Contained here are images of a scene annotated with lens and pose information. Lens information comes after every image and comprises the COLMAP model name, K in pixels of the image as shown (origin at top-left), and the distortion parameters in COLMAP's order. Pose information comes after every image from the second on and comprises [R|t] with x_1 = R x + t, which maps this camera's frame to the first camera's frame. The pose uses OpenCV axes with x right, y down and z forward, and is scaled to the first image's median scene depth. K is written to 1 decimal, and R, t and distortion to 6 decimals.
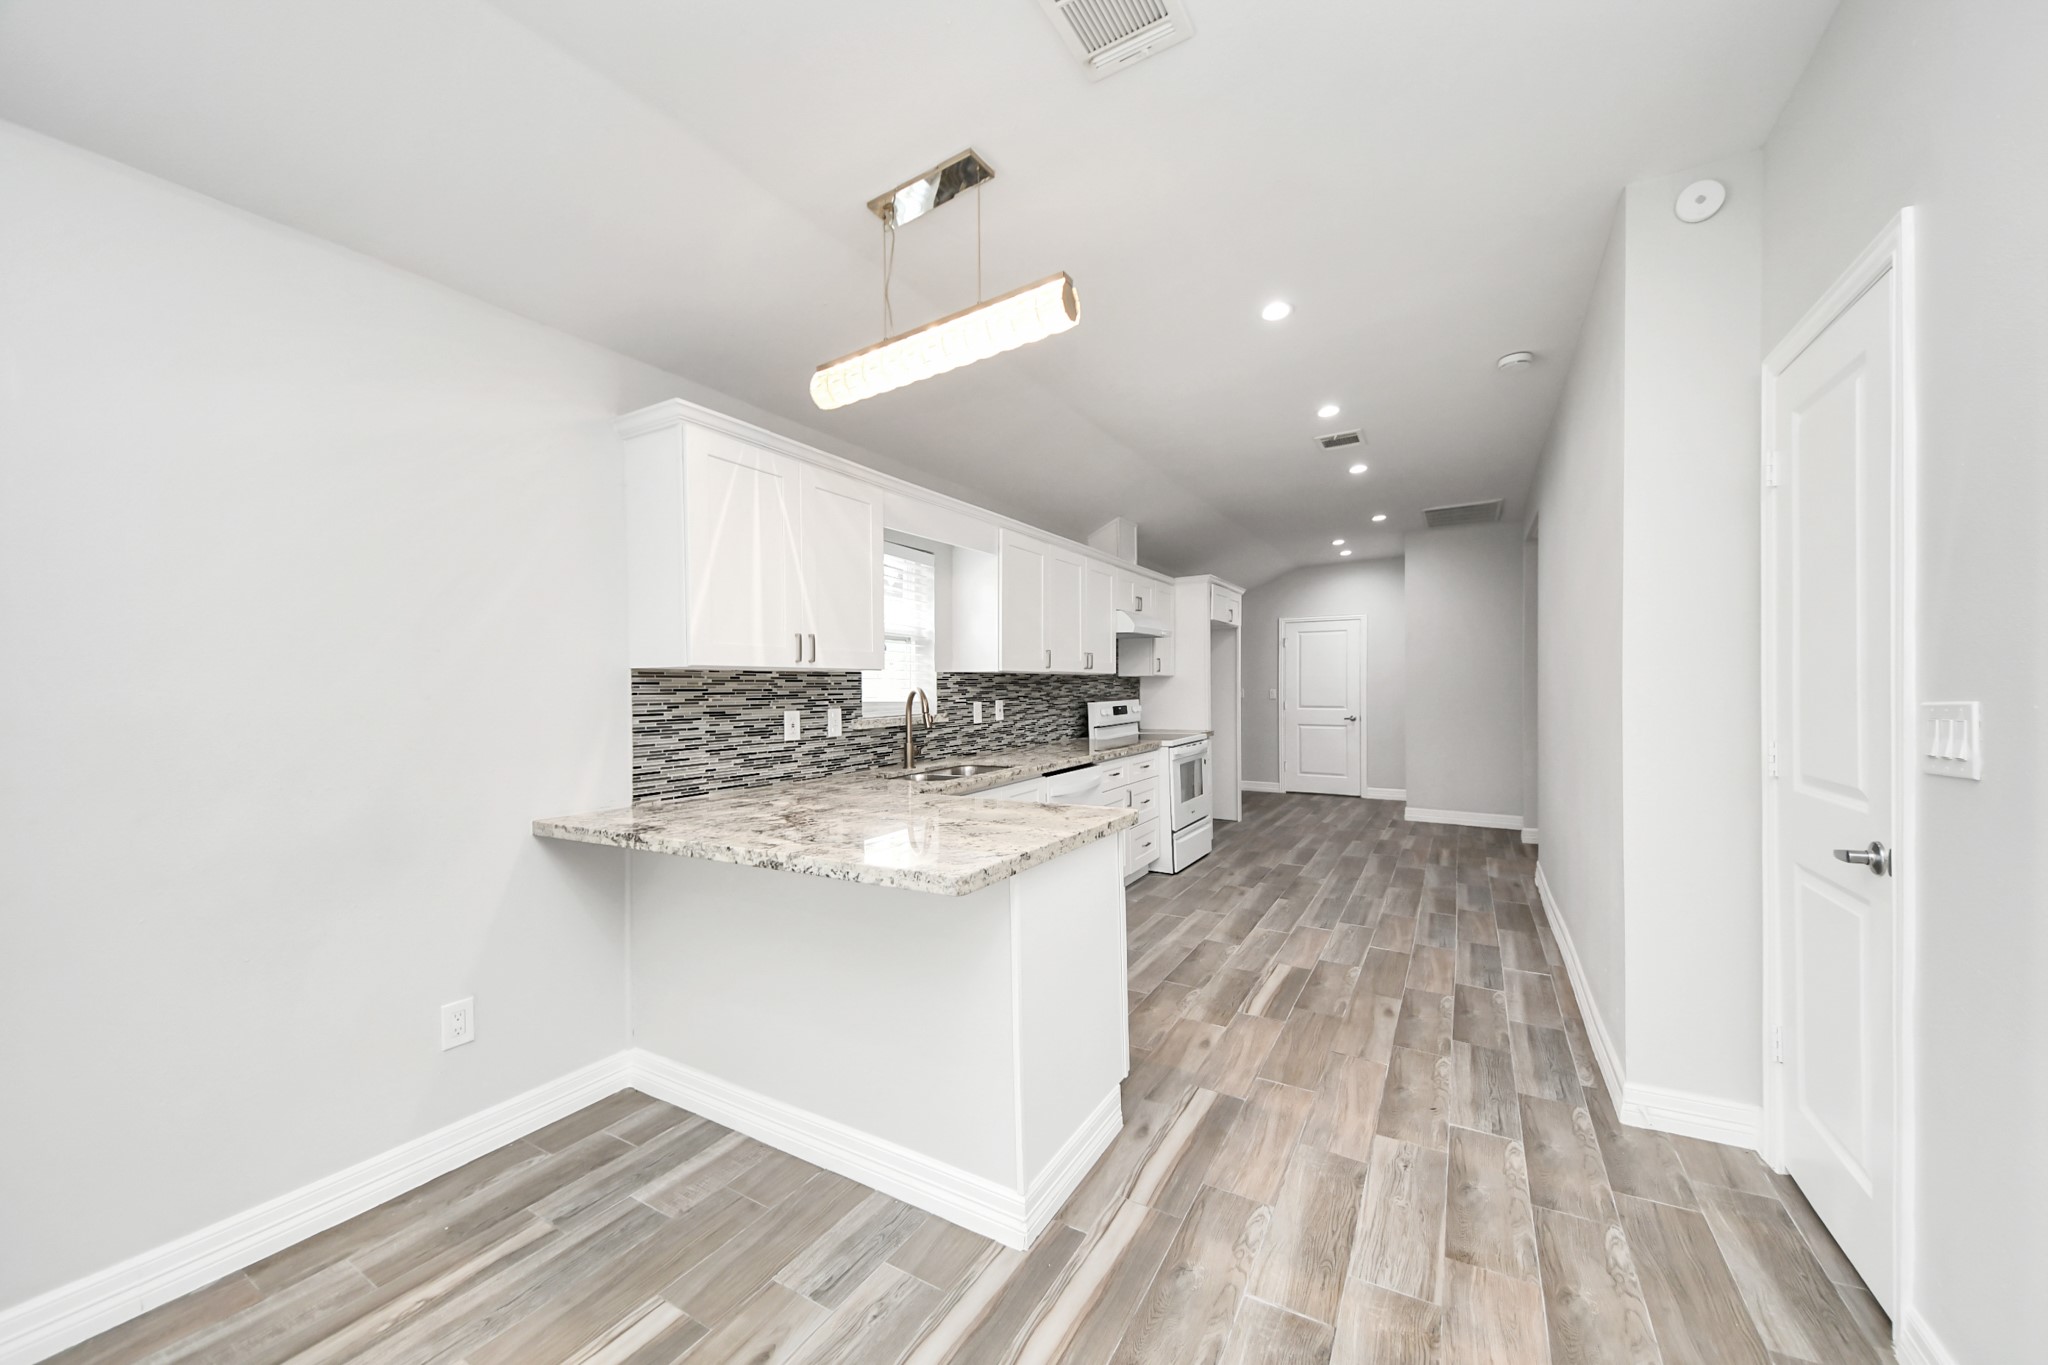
lens RADIAL K [[752.2, 0, 1018.2], [0, 752.2, 689.7], [0, 0, 1]] dist [0.040790, -0.029021]
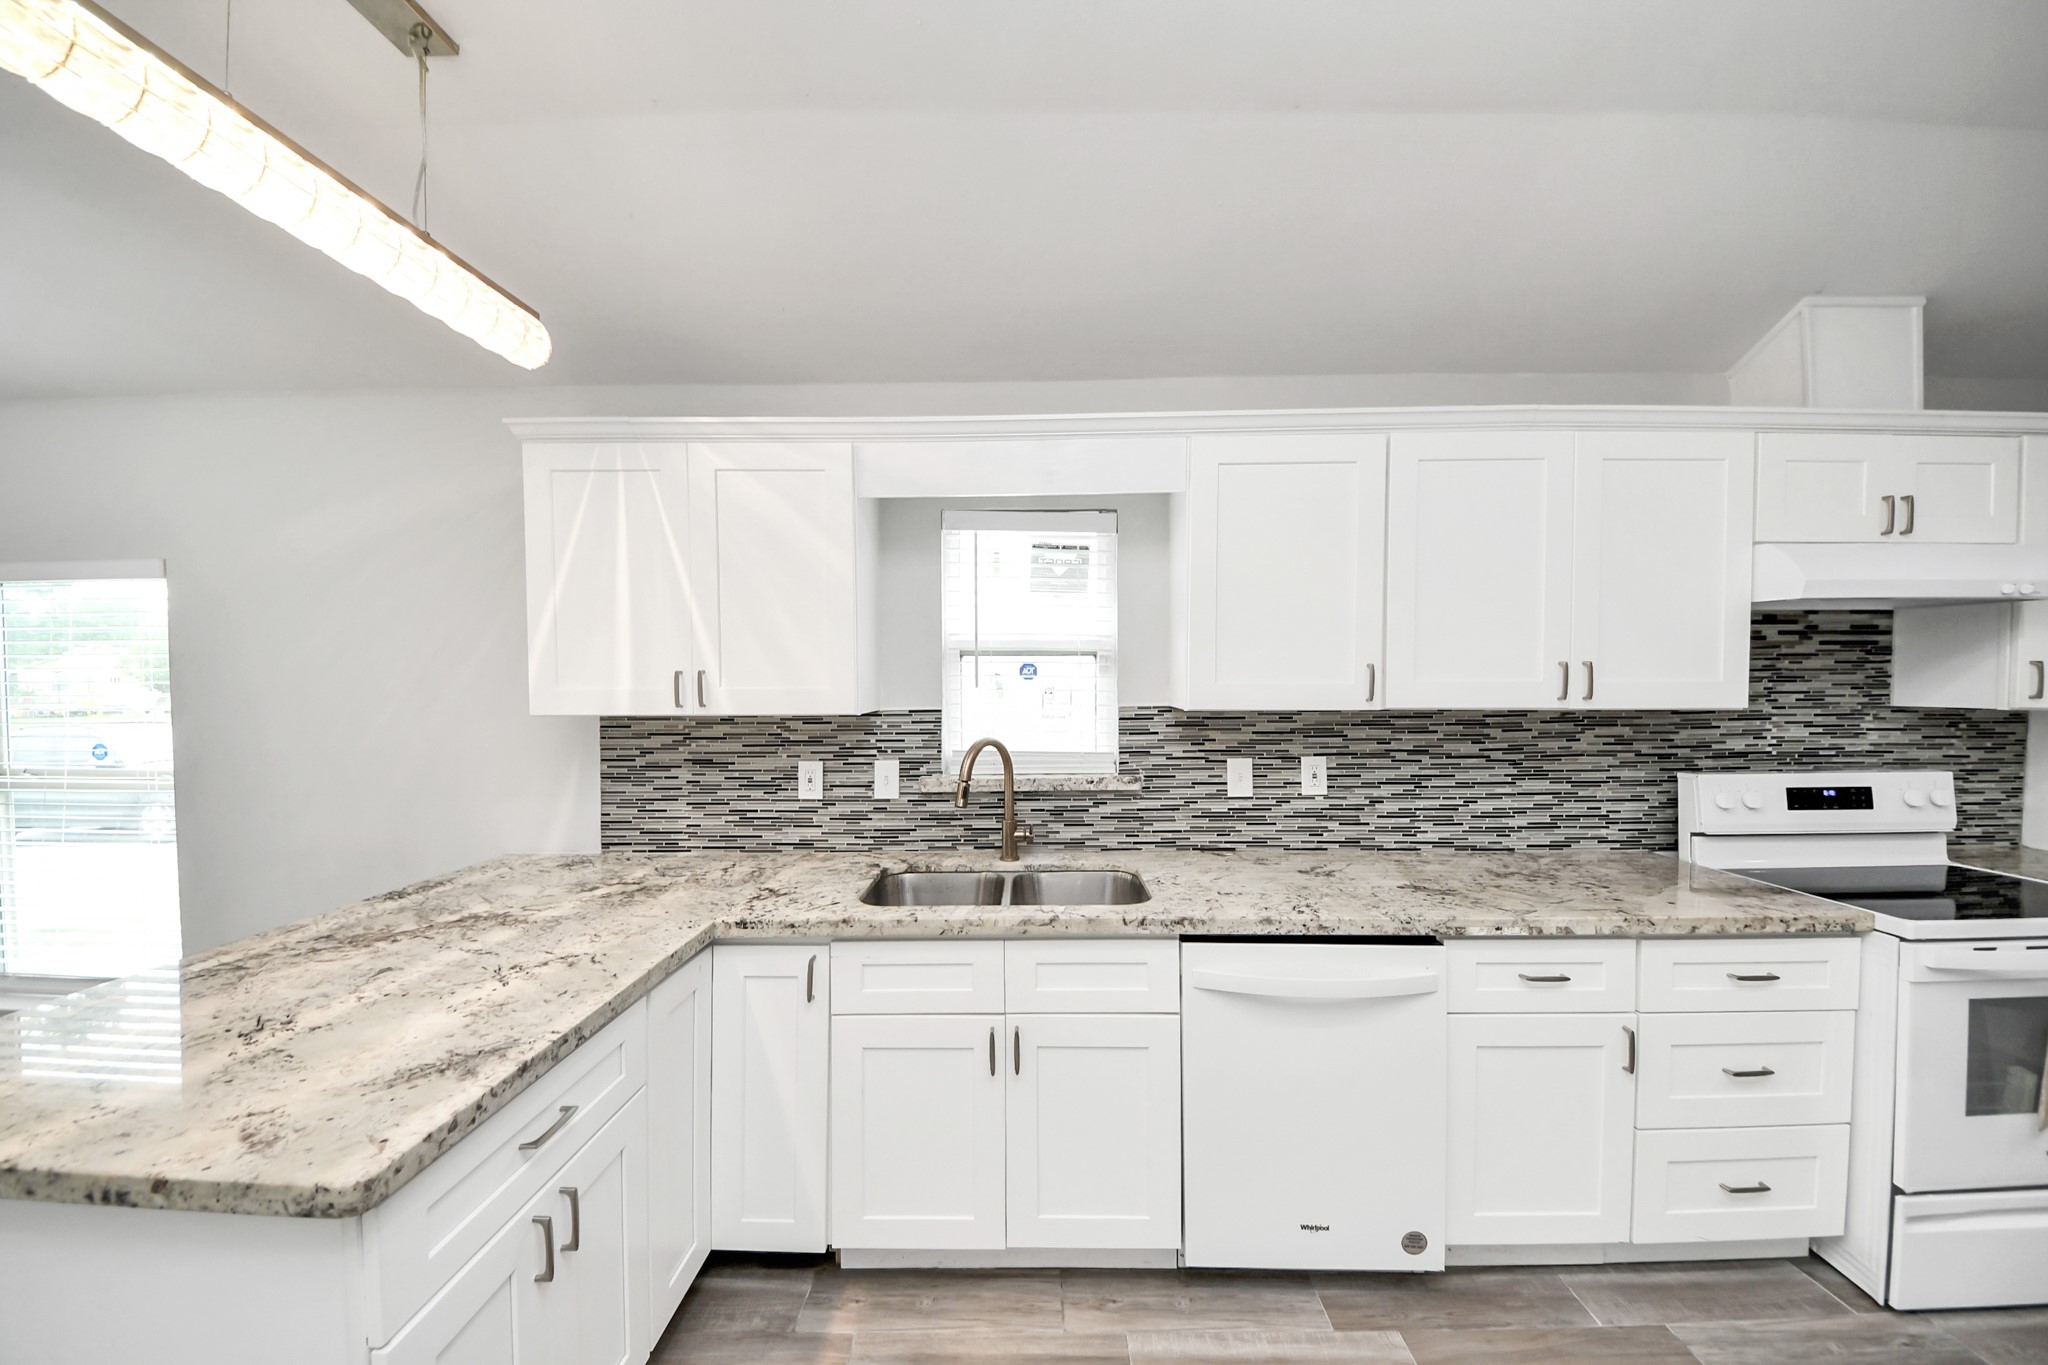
lens RADIAL K [[731.1, 0, 1027.6], [0, 731.1, 687.0], [0, 0, 1]] dist [0.040943, -0.024408]
pose [[0.494050, 0.021814, -0.869160, 0.353872], [-0.003565, 0.999728, 0.023065, -0.050727], [0.869426, -0.008297, 0.493993, 0.619324]]
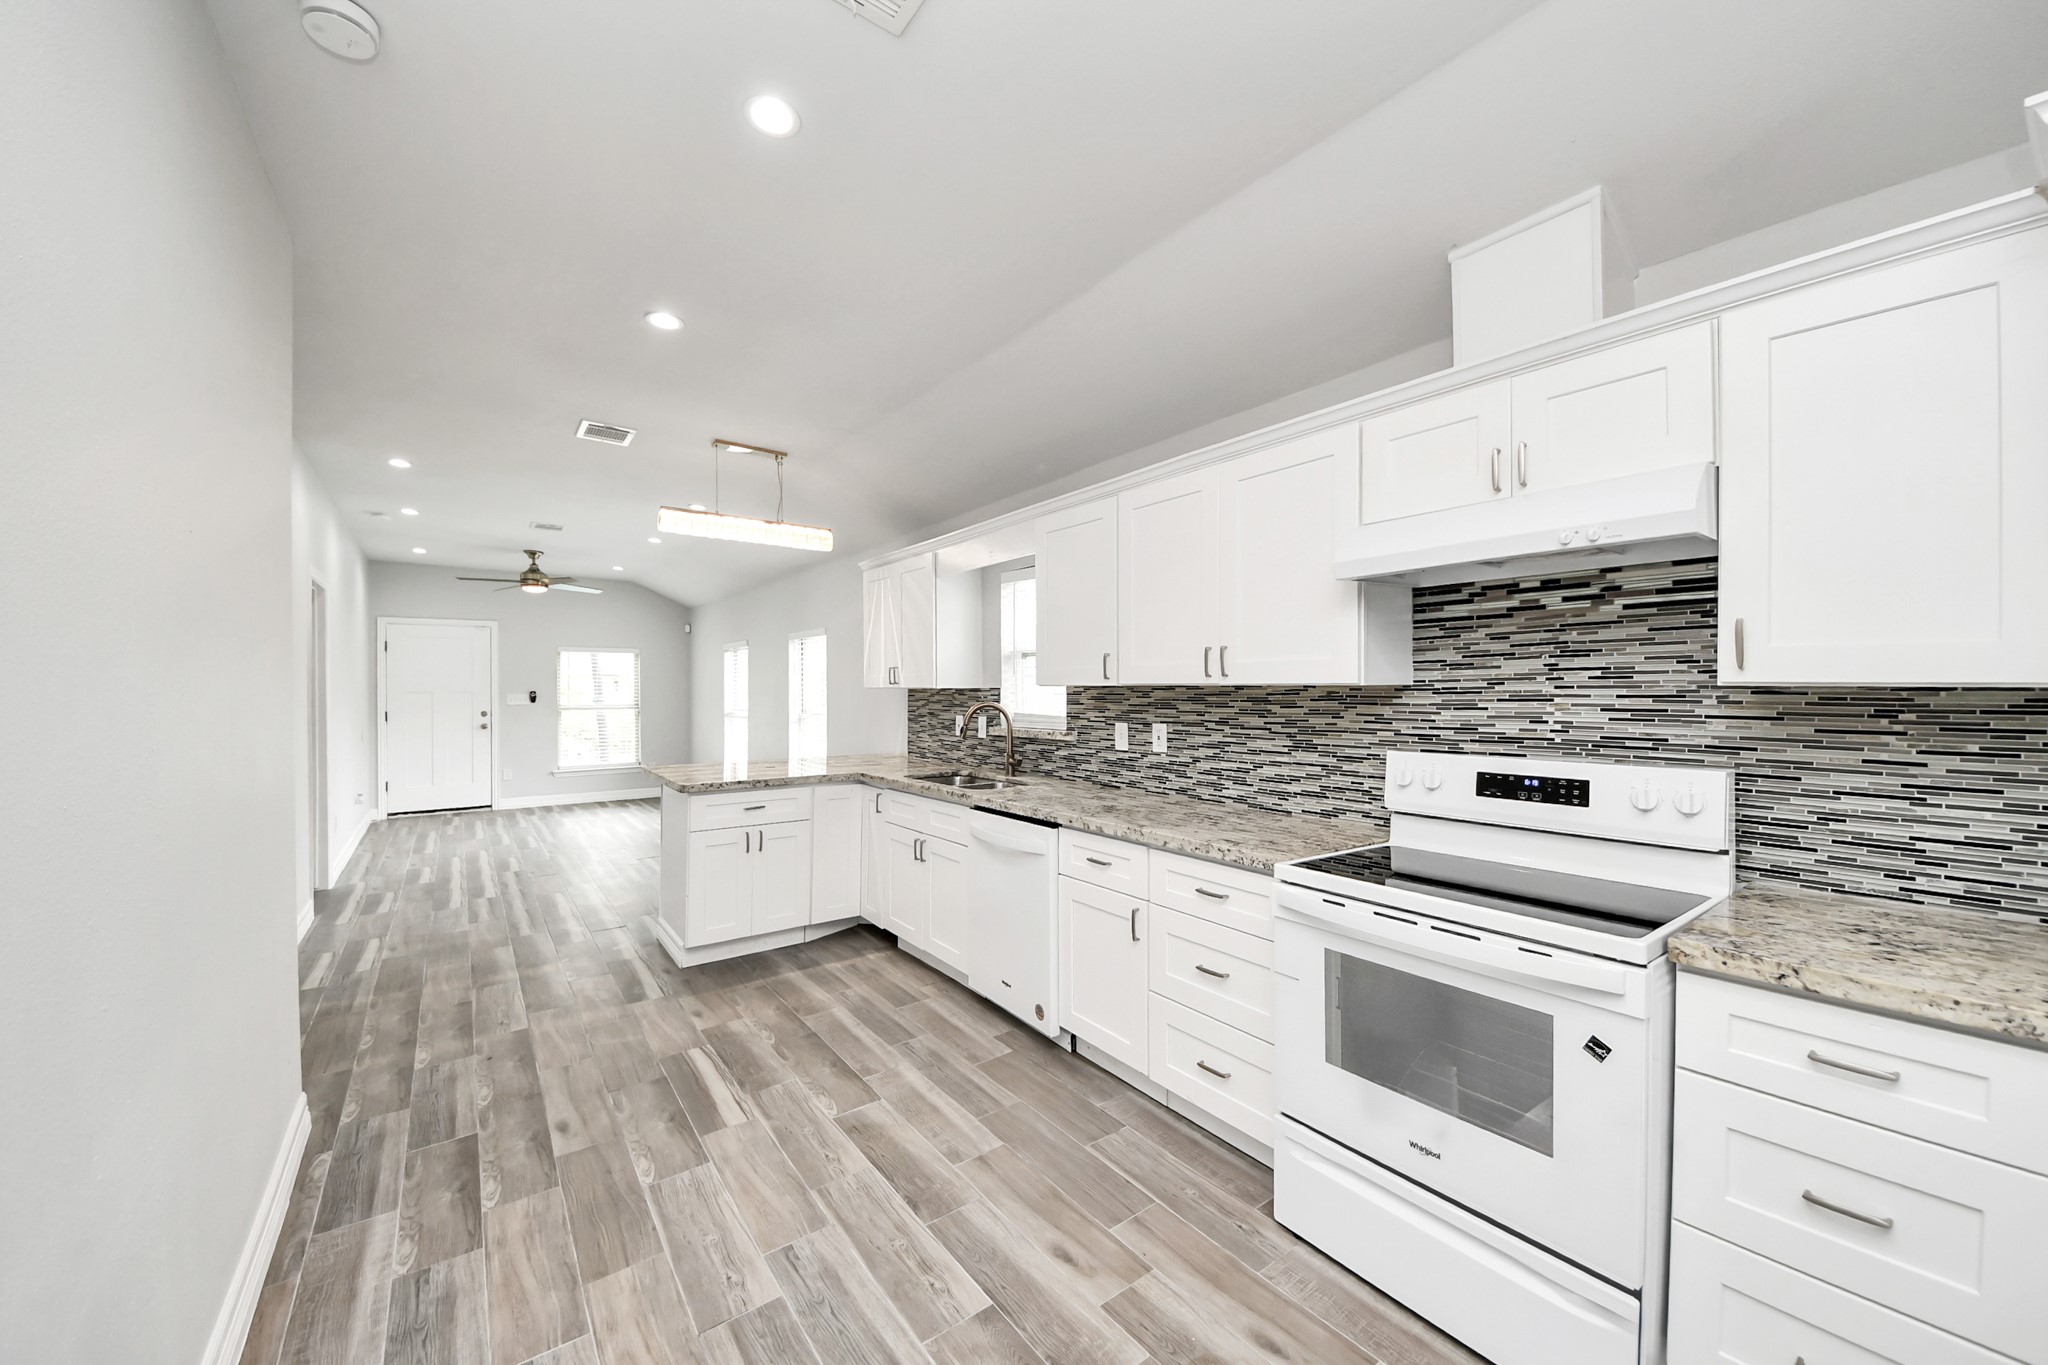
lens RADIAL K [[752.2, 0, 1018.2], [0, 752.2, 689.7], [0, 0, 1]] dist [0.040790, -0.029021]
pose [[-0.396255, 0.017756, -0.917969, 0.736071], [0.006907, 0.999842, 0.016358, -0.033117], [0.918115, 0.000141, -0.396315, 1.261746]]
